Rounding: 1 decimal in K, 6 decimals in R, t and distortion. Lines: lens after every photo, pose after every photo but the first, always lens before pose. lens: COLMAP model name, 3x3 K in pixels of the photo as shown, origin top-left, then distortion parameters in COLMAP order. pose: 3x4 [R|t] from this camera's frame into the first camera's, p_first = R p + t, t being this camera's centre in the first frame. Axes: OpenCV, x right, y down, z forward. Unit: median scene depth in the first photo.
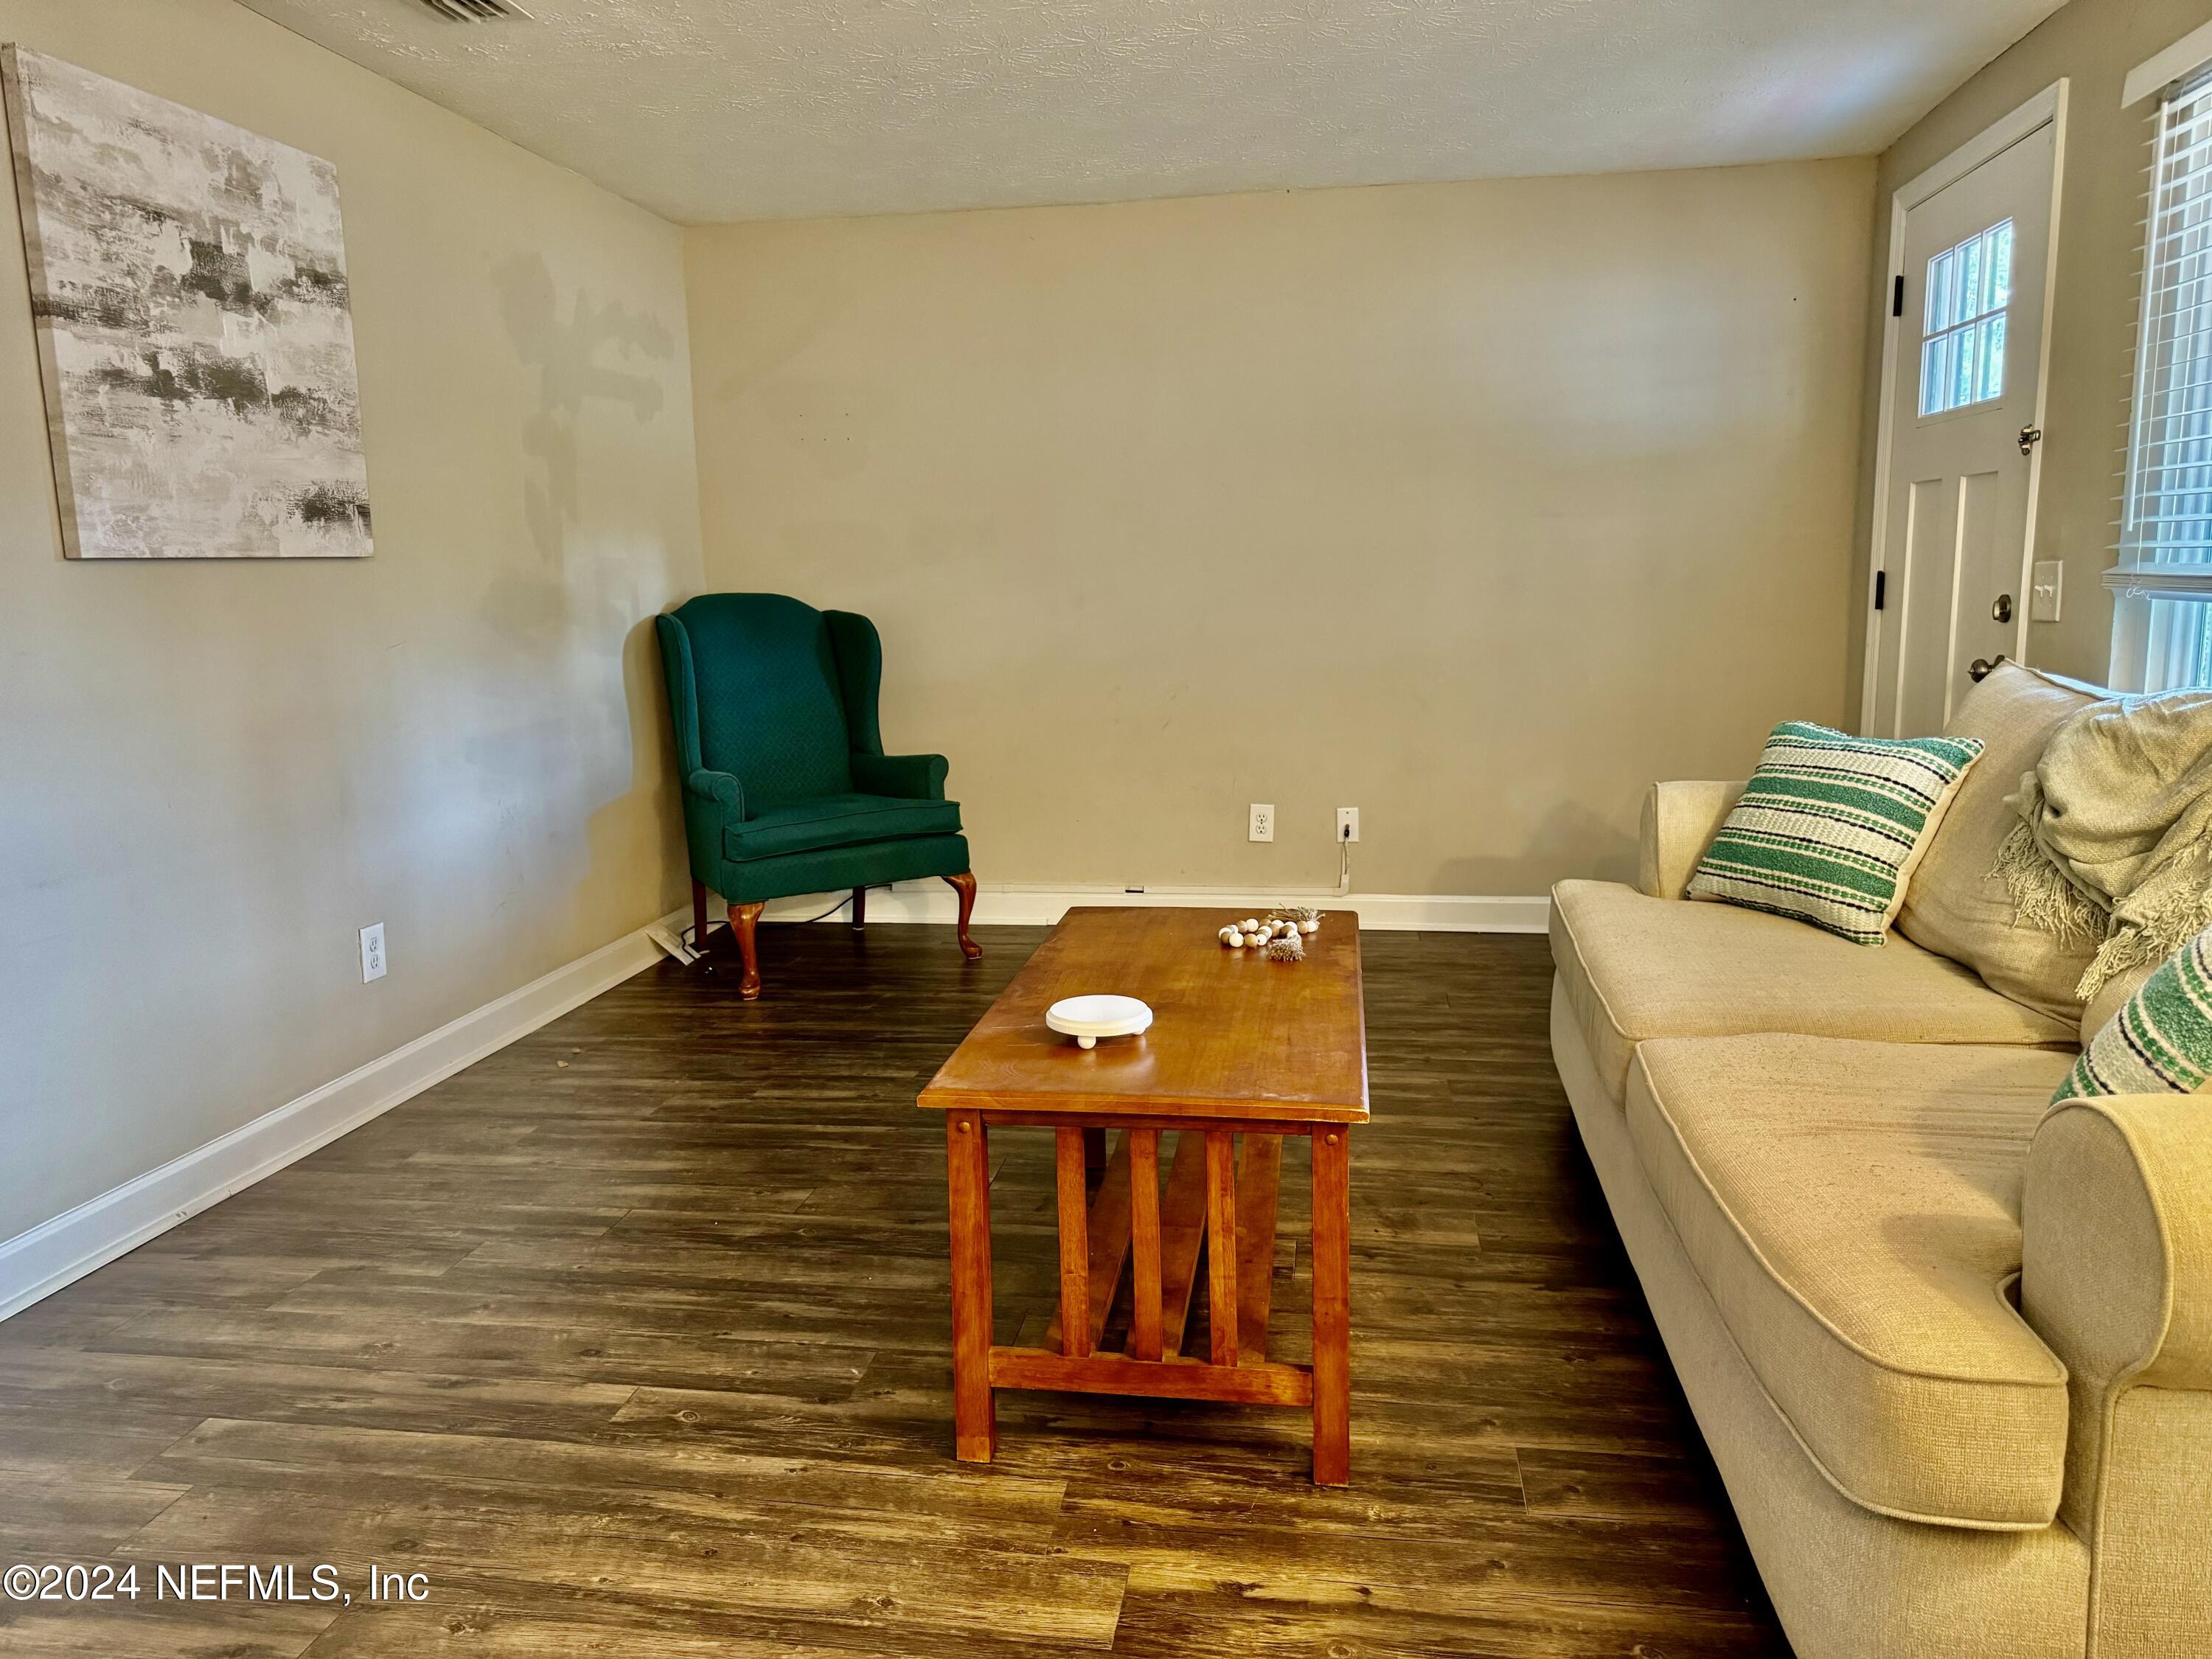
lens RADIAL K [[1555.3, 0, 1099.0], [0, 1555.3, 834.4], [0, 0, 1]] dist [0.087129, -0.134071]
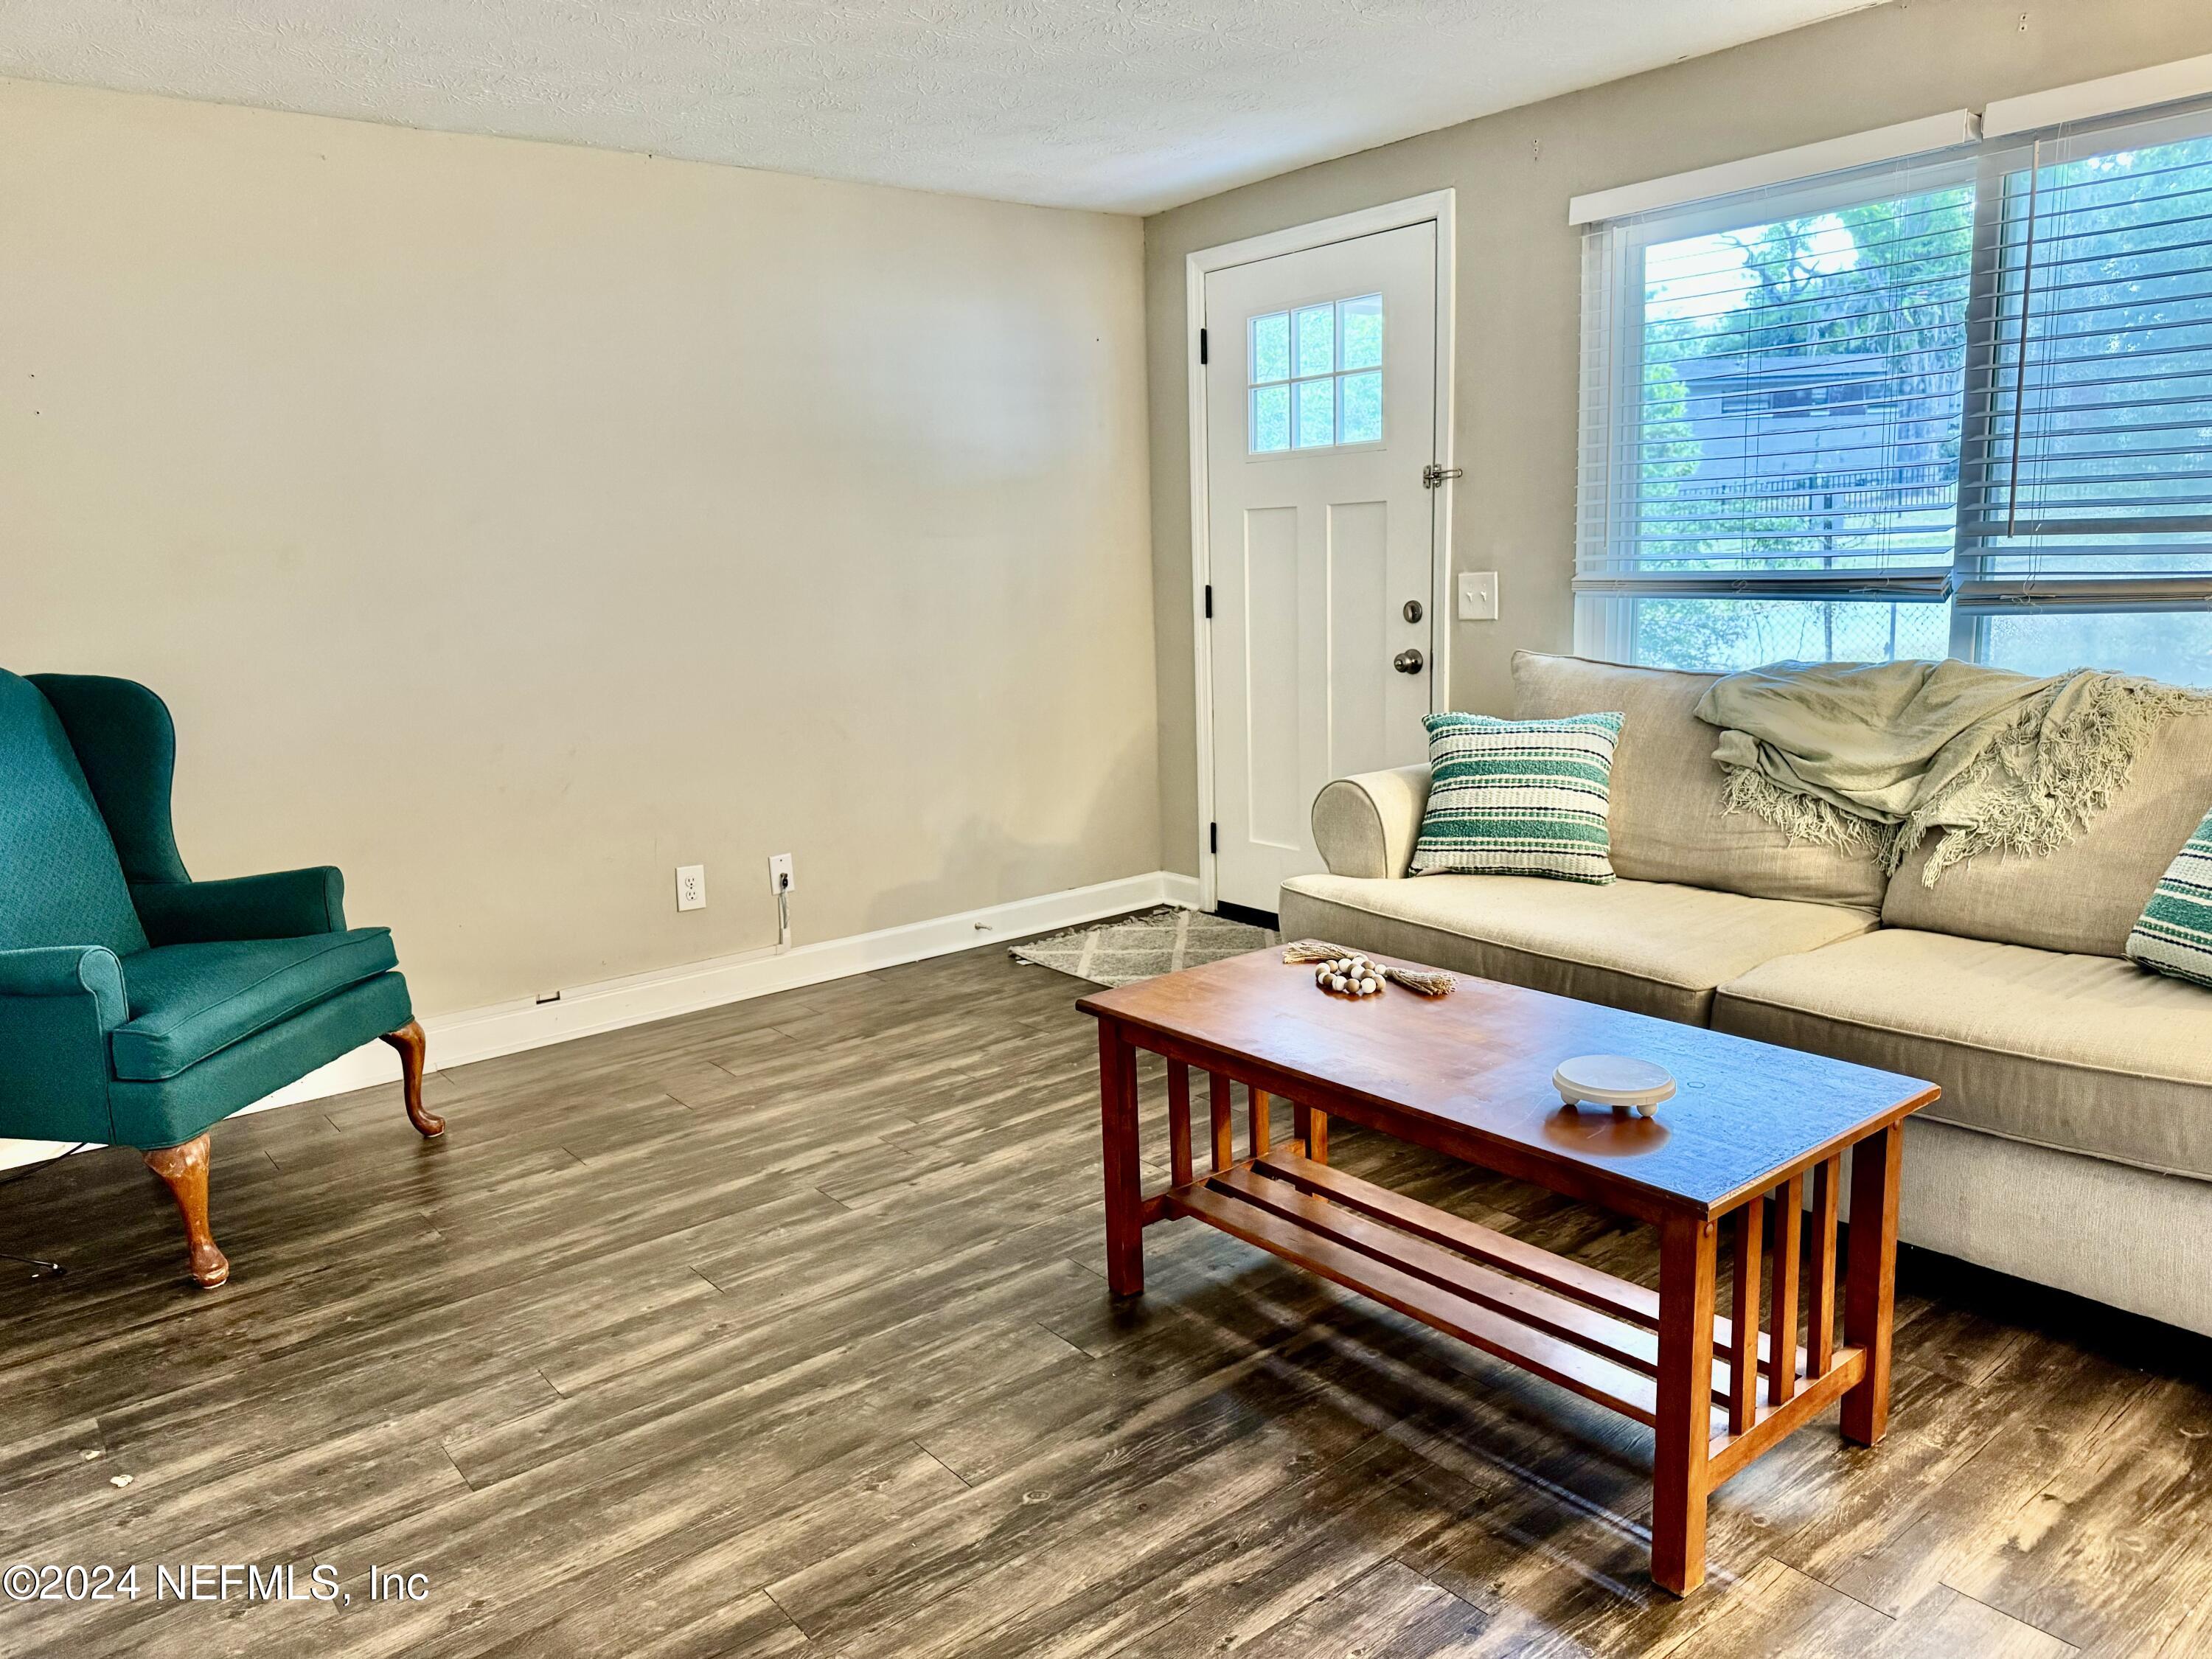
lens RADIAL K [[1572.9, 0, 1103.9], [0, 1572.9, 836.5], [0, 0, 1]] dist [0.016523, -0.012998]
pose [[0.672063, -0.141216, 0.726904, -0.757048], [0.144973, 0.987743, 0.057854, -0.108462], [-0.726164, 0.066500, 0.684298, 0.500248]]
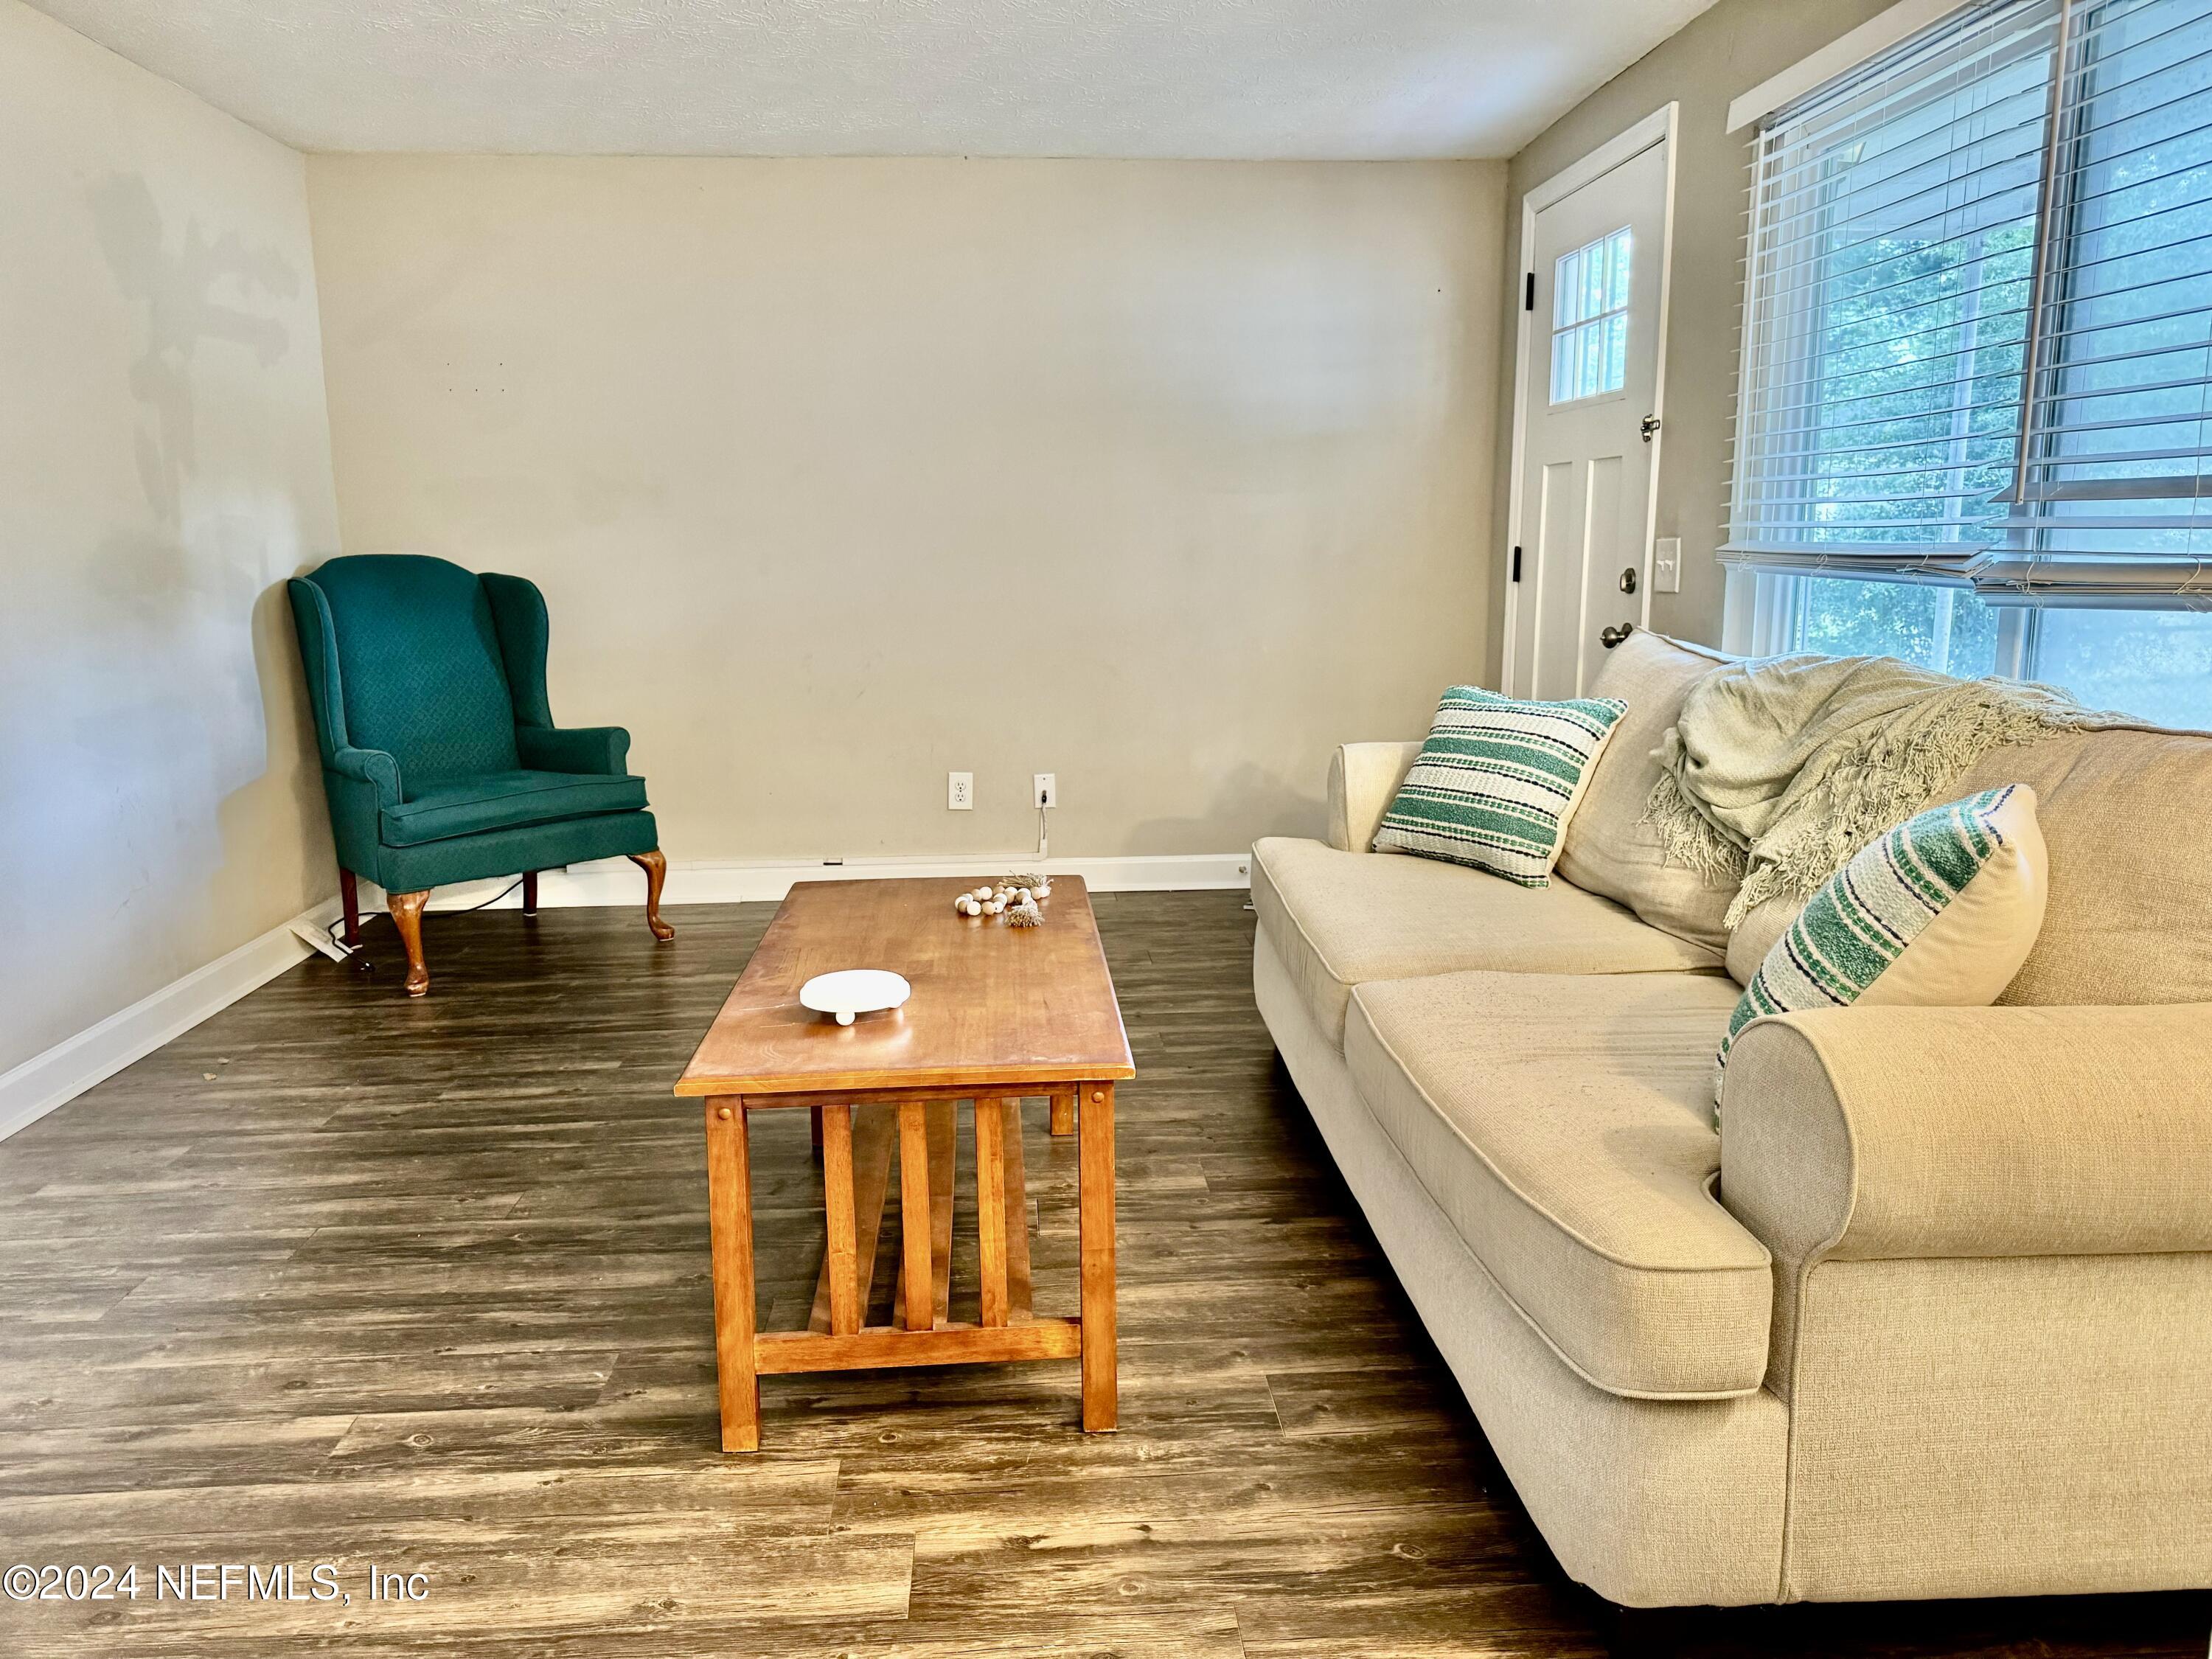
lens RADIAL K [[1560.6, 0, 1106.0], [0, 1560.6, 829.5], [0, 0, 1]] dist [0.060585, -0.074193]
pose [[0.974824, -0.030886, 0.220826, -0.052060], [0.027038, 0.999426, 0.020428, -0.001503], [-0.221330, -0.013943, 0.975099, -0.000520]]
